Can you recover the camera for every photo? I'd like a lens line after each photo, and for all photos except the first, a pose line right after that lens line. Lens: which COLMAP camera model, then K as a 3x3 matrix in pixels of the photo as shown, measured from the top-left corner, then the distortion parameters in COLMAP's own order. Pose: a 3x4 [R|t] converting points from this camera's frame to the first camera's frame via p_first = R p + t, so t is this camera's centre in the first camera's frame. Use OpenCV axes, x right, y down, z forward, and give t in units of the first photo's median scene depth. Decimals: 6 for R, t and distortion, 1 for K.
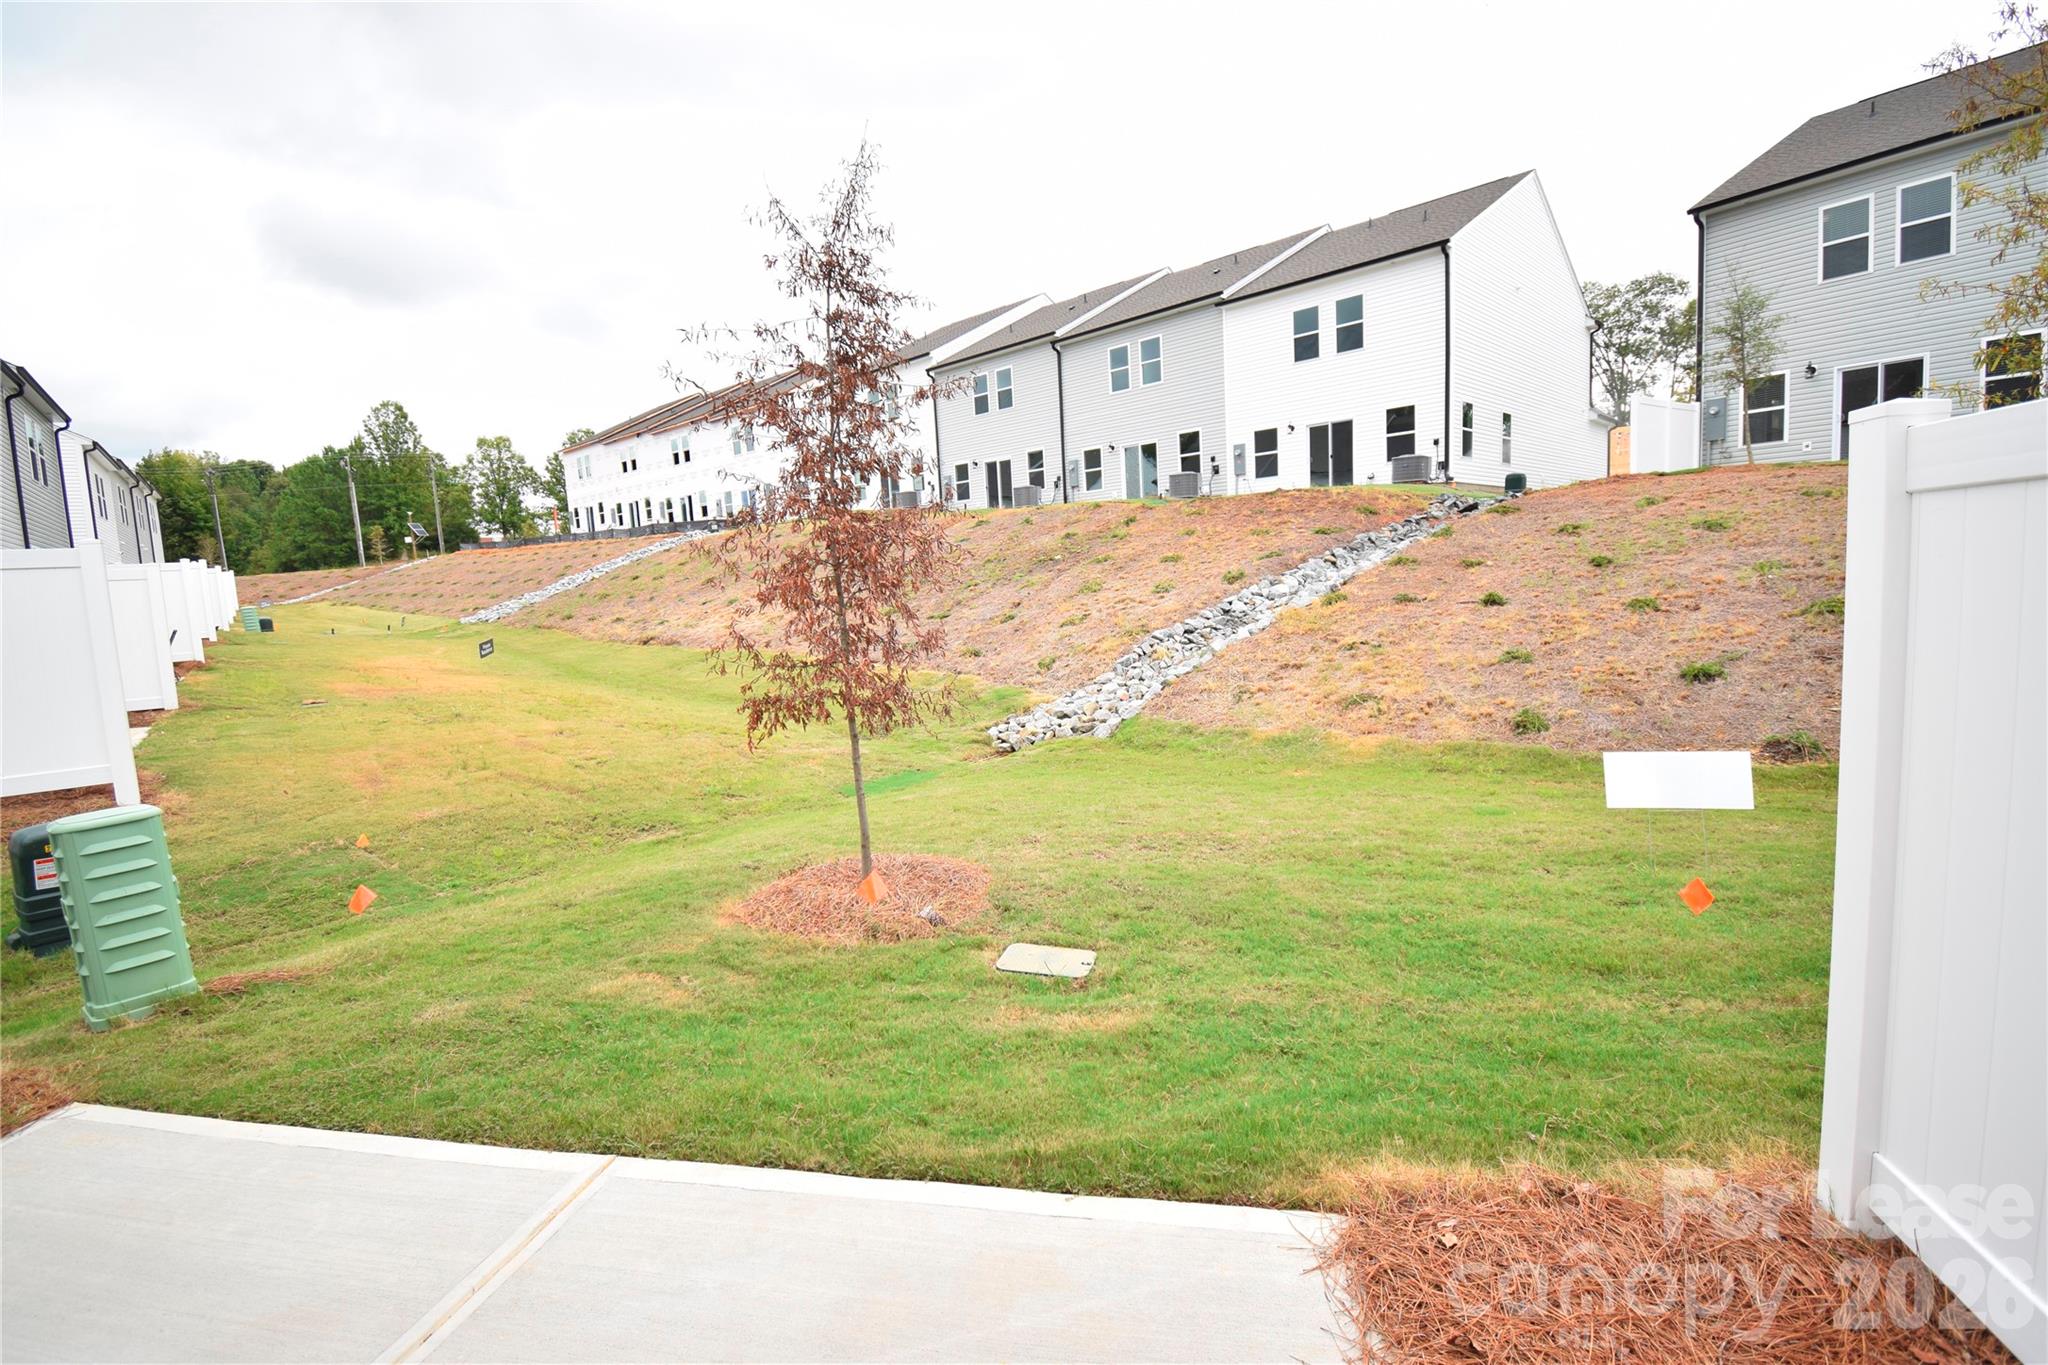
lens RADIAL K [[929.7, 0, 1024.0], [0, 929.7, 682.5], [0, 0, 1]] dist [0.000859, -0.000572]
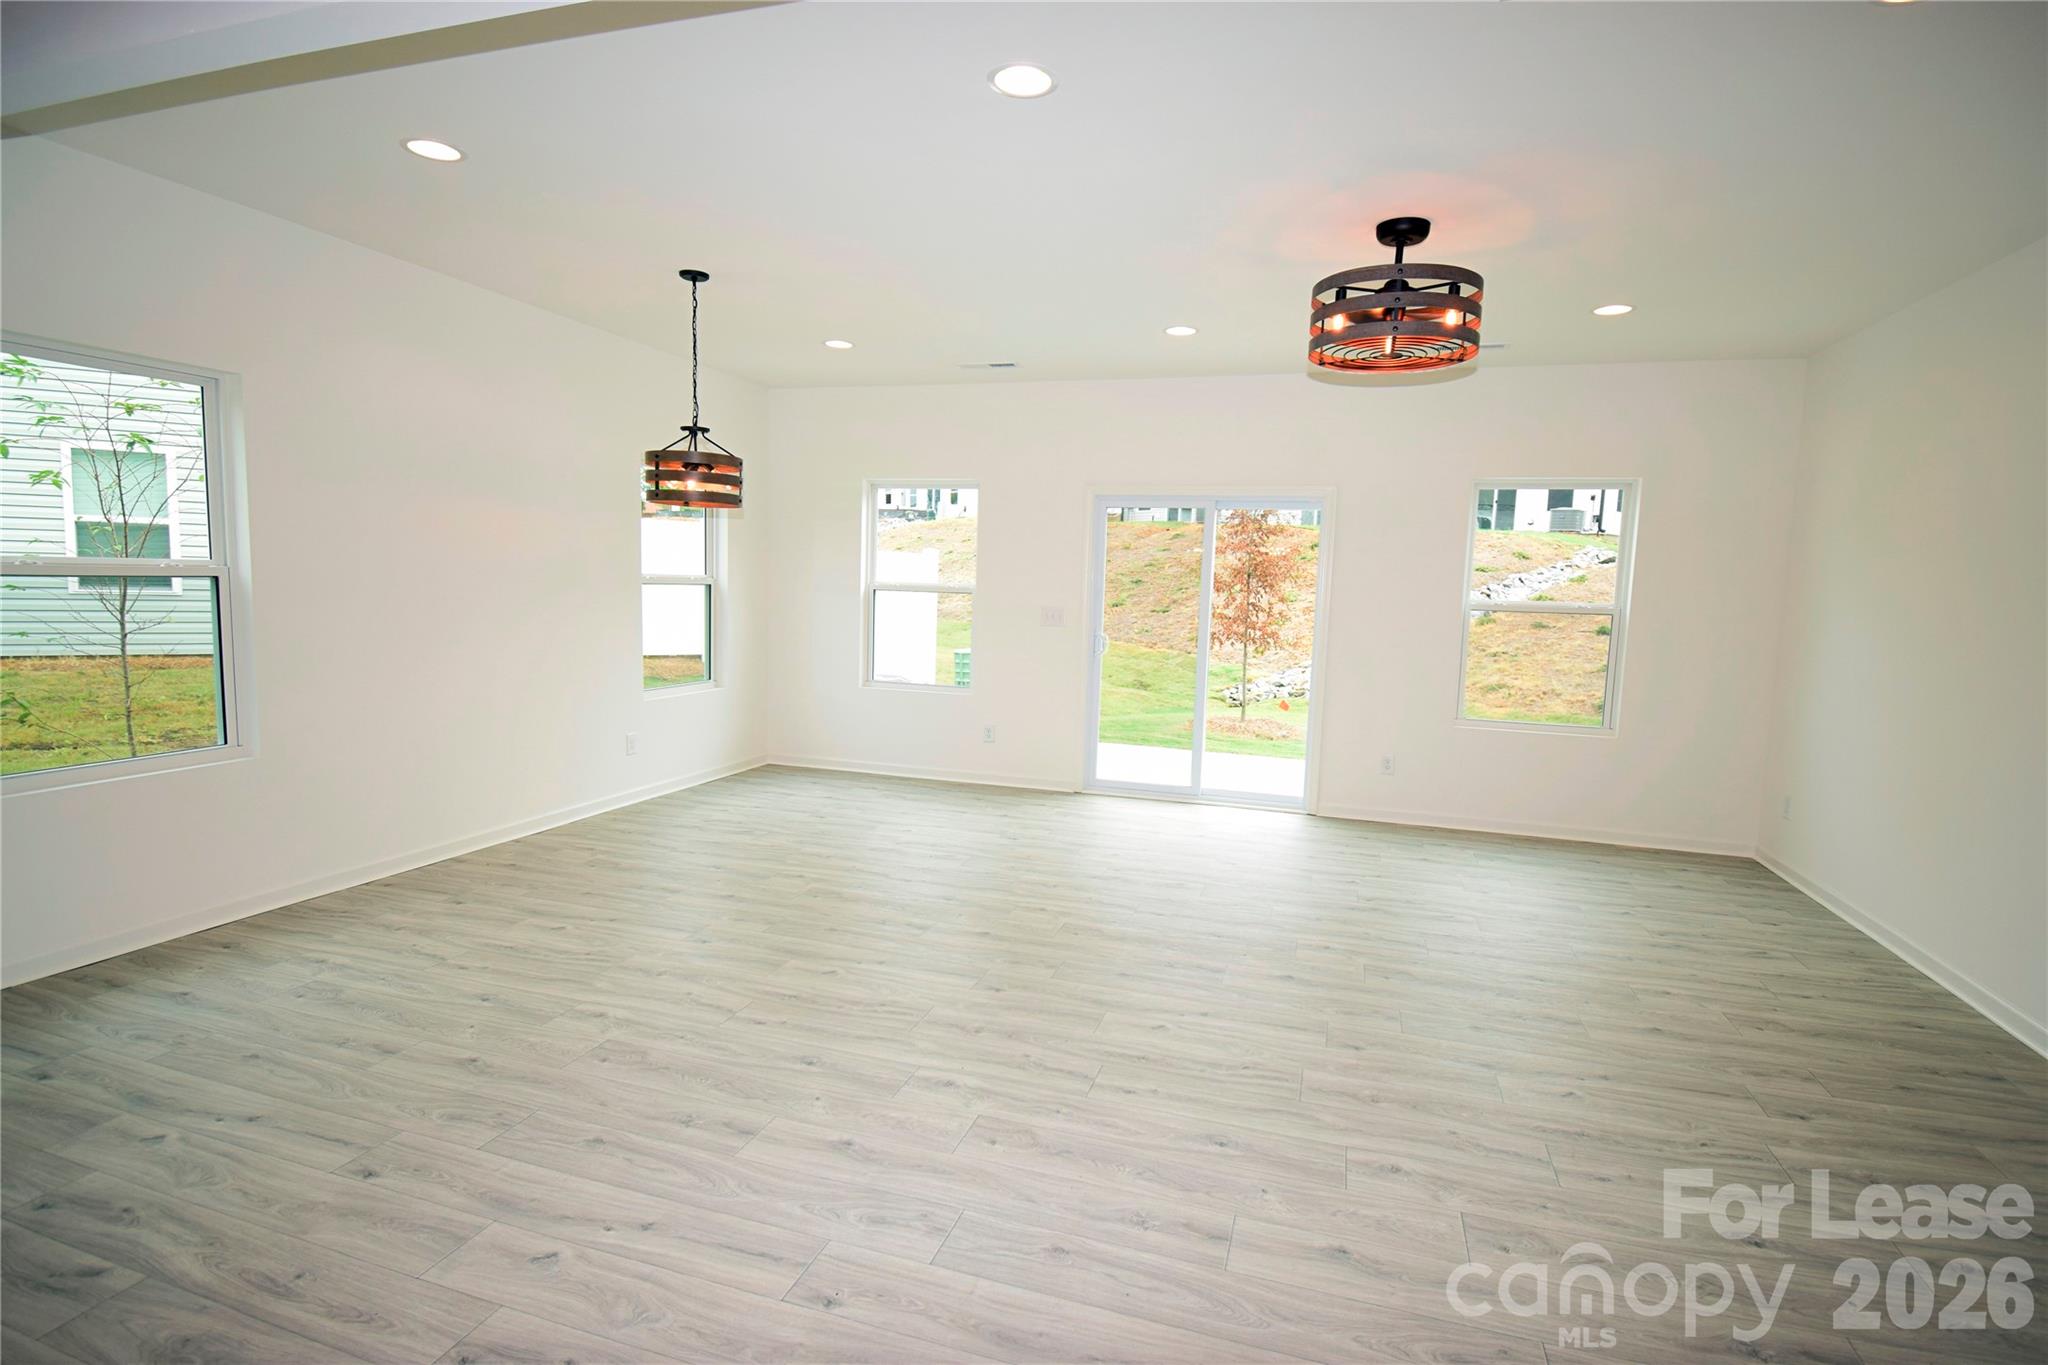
lens RADIAL K [[1012.6, 0, 1024.0], [0, 1012.6, 682.5], [0, 0, 1]] dist [-0.001296, -0.000534]
pose [[0.990120, 0.094614, -0.103488, -0.175895], [-0.095820, 0.995376, -0.006742, 0.075150], [0.102372, 0.016592, 0.994608, -0.547933]]
